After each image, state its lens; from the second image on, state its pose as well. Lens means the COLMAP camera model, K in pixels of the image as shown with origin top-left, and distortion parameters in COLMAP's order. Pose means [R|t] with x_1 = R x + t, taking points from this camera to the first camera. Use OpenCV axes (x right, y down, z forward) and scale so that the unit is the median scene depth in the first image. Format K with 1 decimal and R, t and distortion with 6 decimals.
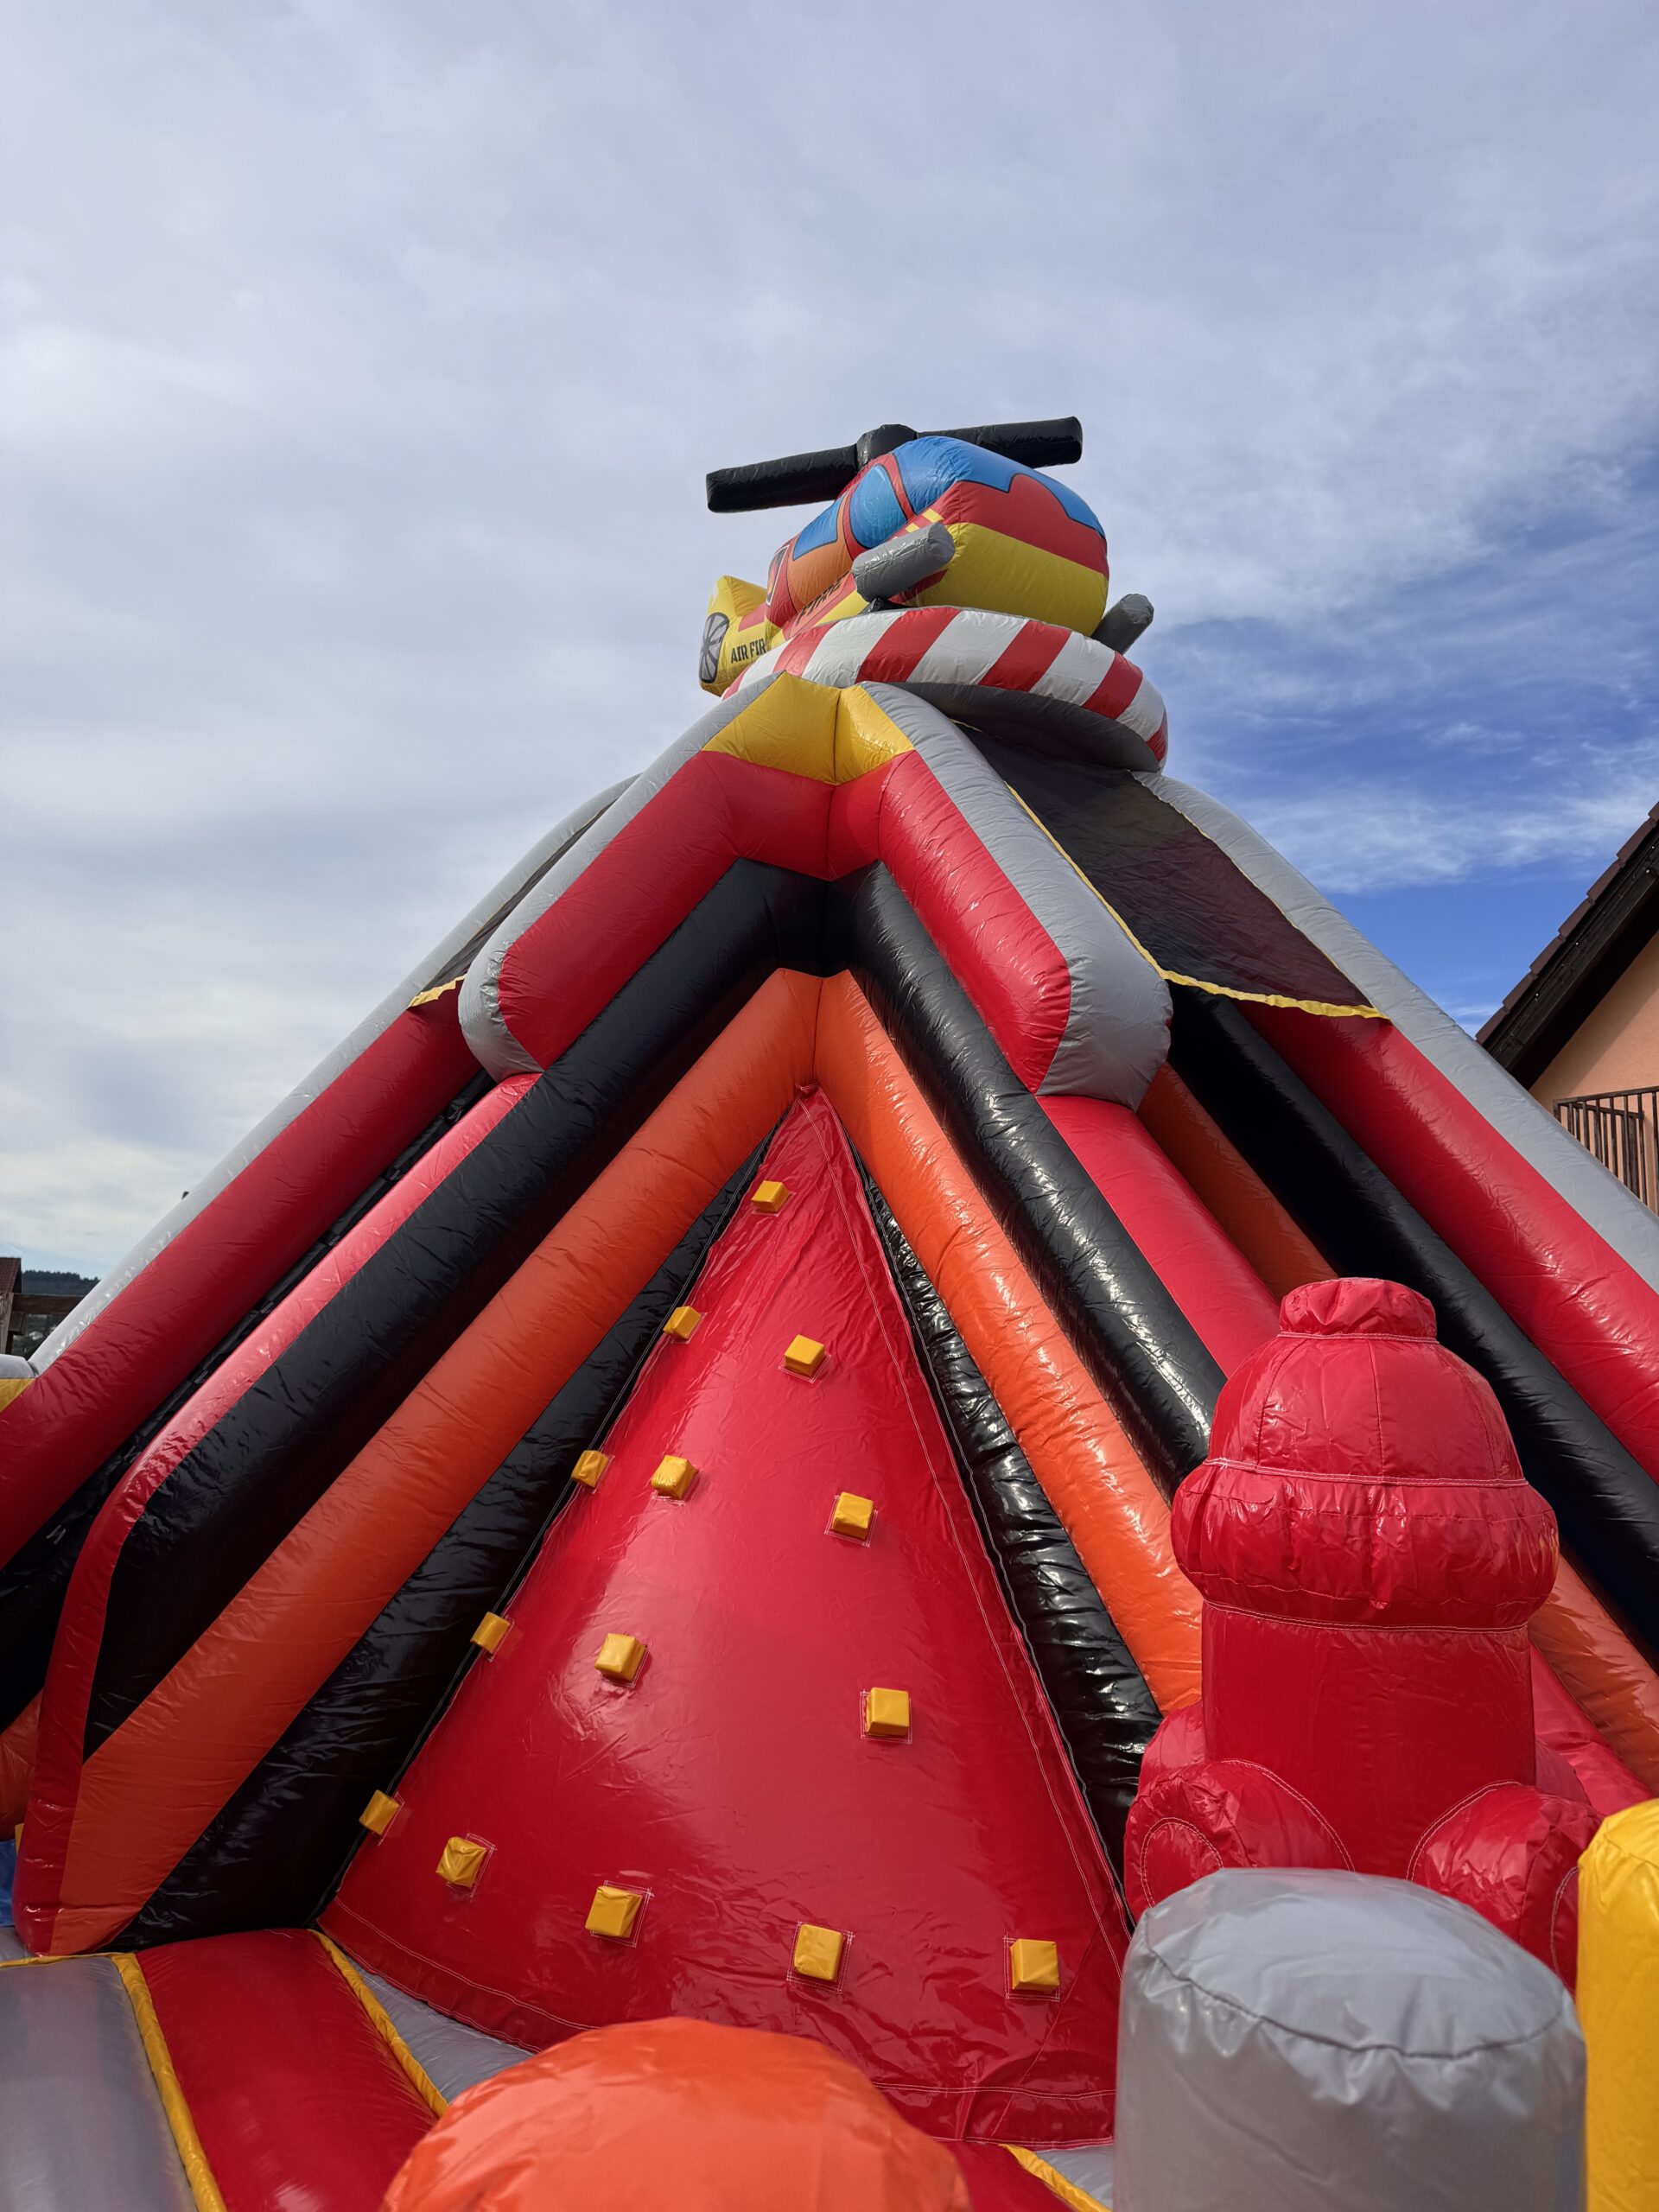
lens RADIAL K [[1596.8, 0, 835.3], [0, 1596.8, 1042.2], [0, 0, 1]] dist [0.057054, -0.003957]
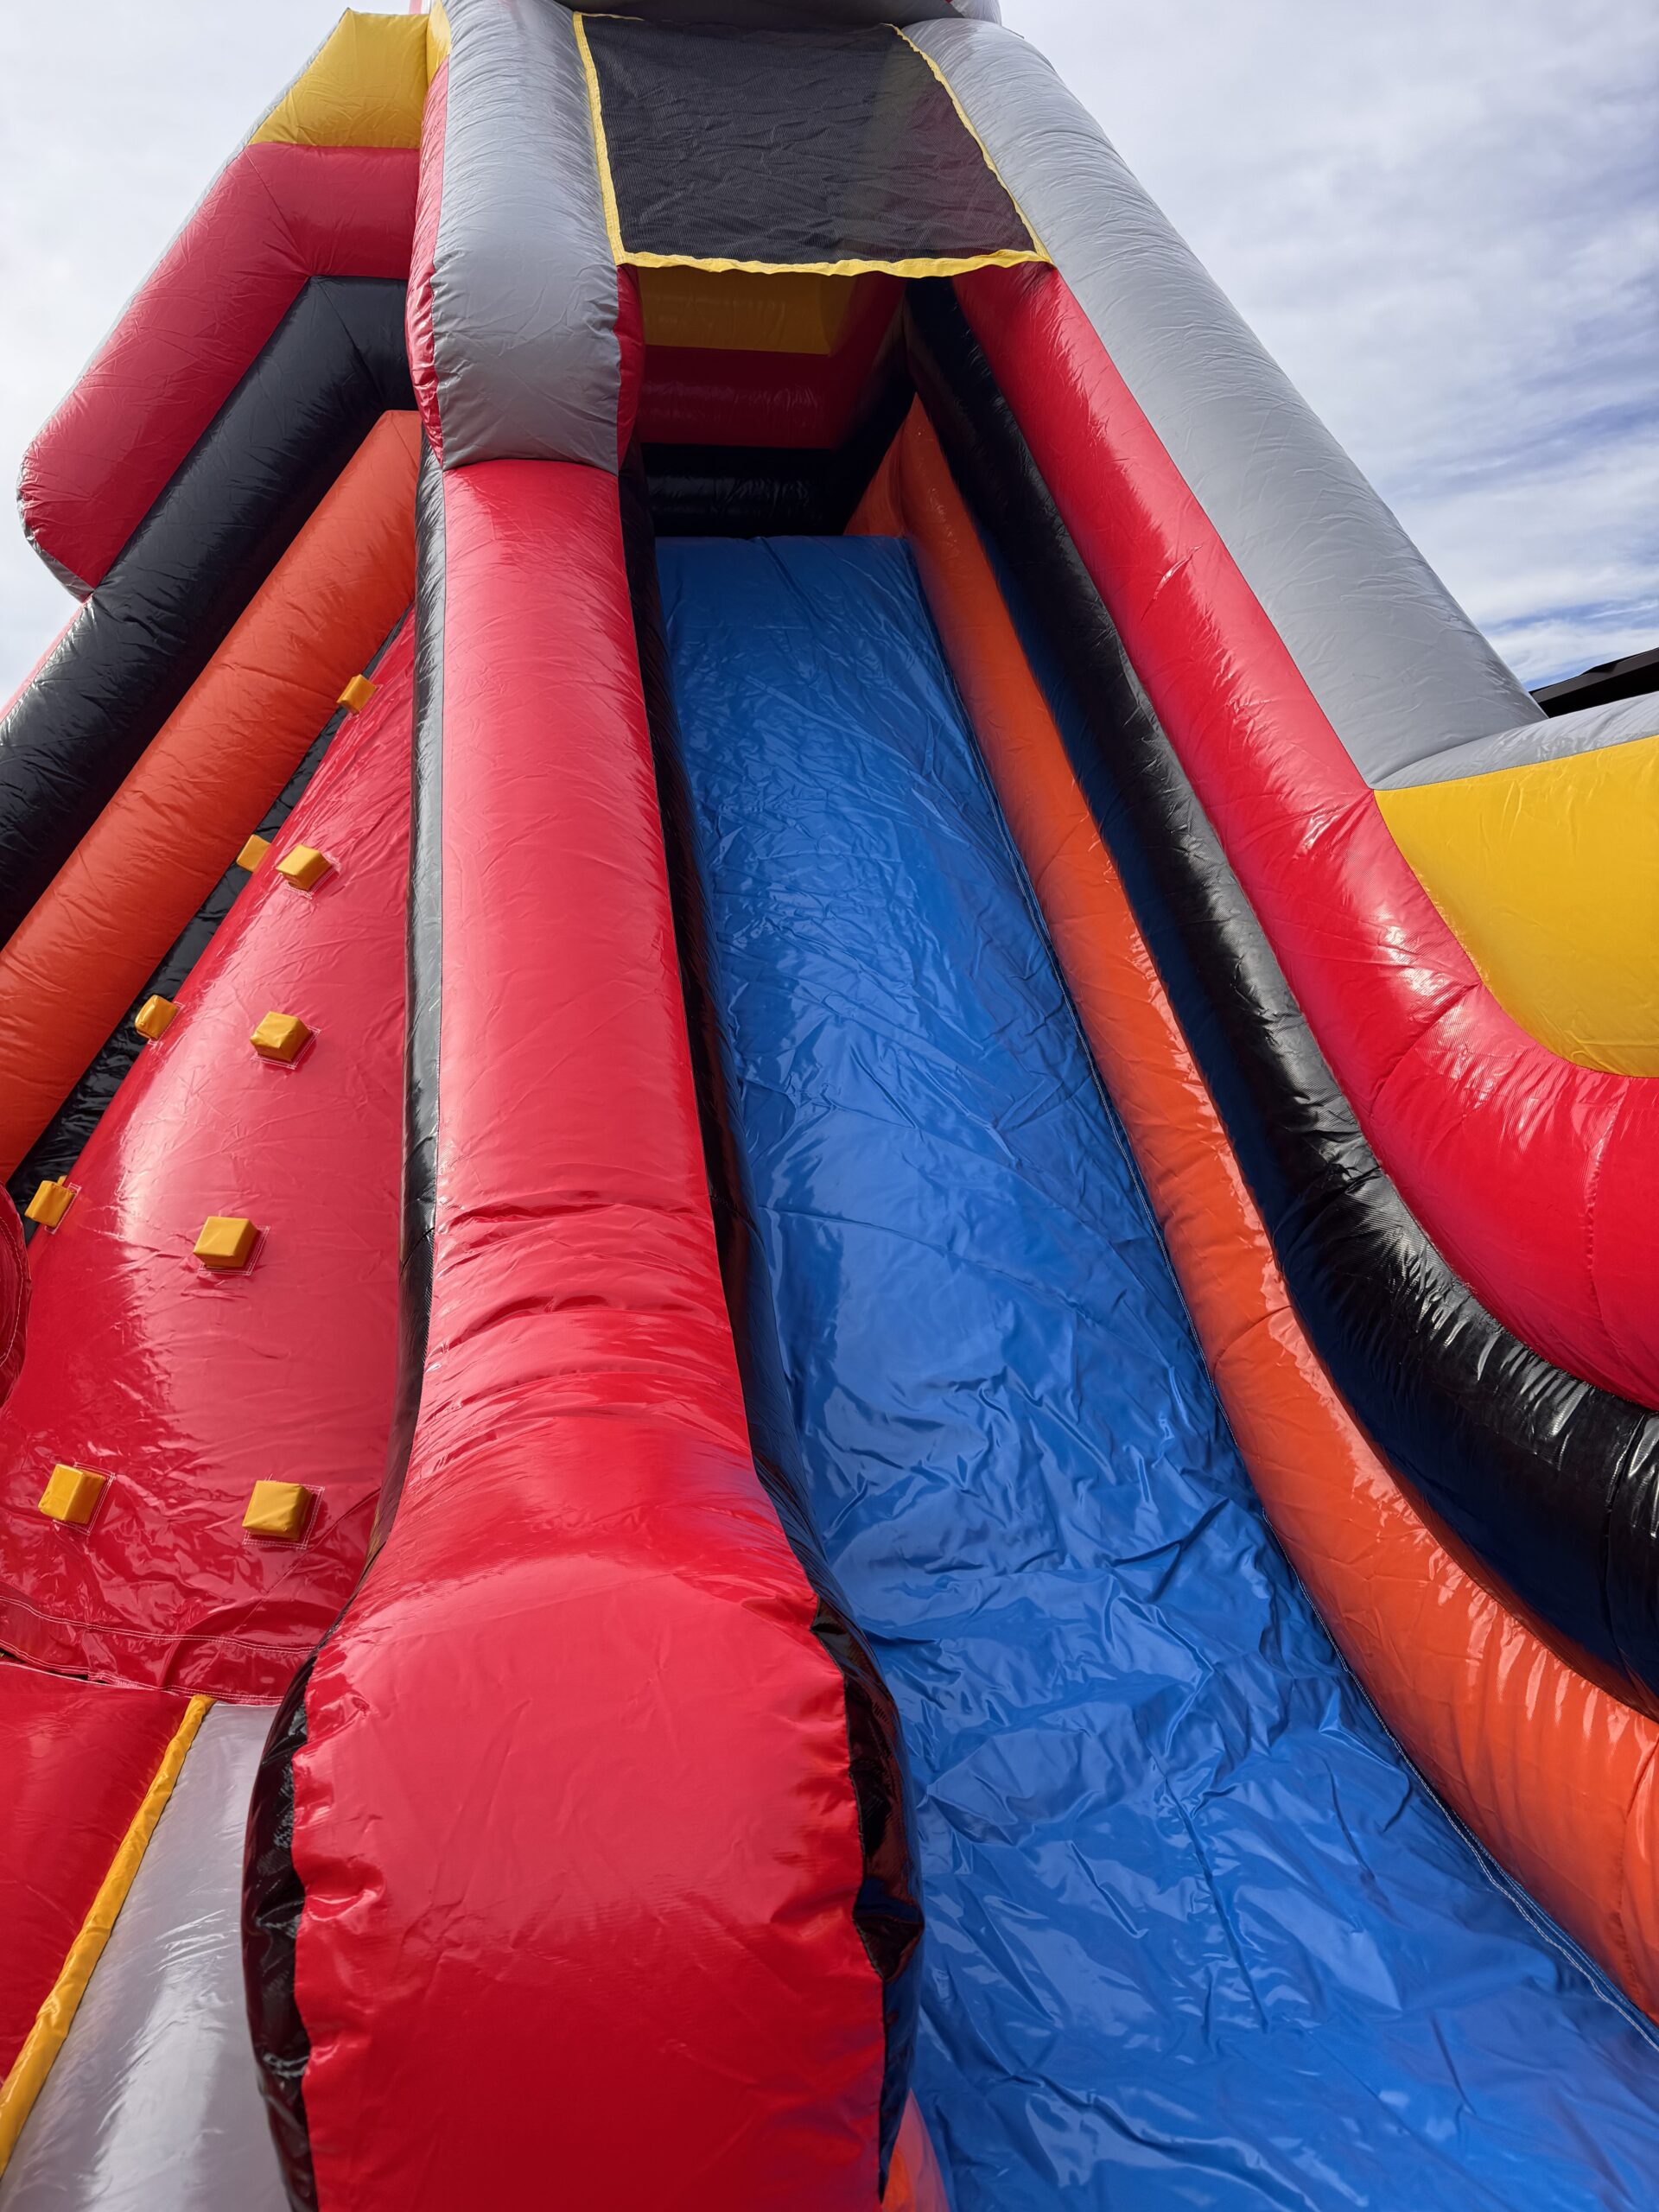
lens RADIAL K [[1564.6, 0, 829.5], [0, 1564.6, 1106.0], [0, 0, 1]] dist [0.030888, 0.000574]
pose [[0.923578, -0.073169, -0.376363, 0.451098], [0.163476, 0.963072, 0.213932, 0.157247], [0.346812, -0.259109, 0.901434, 0.276703]]
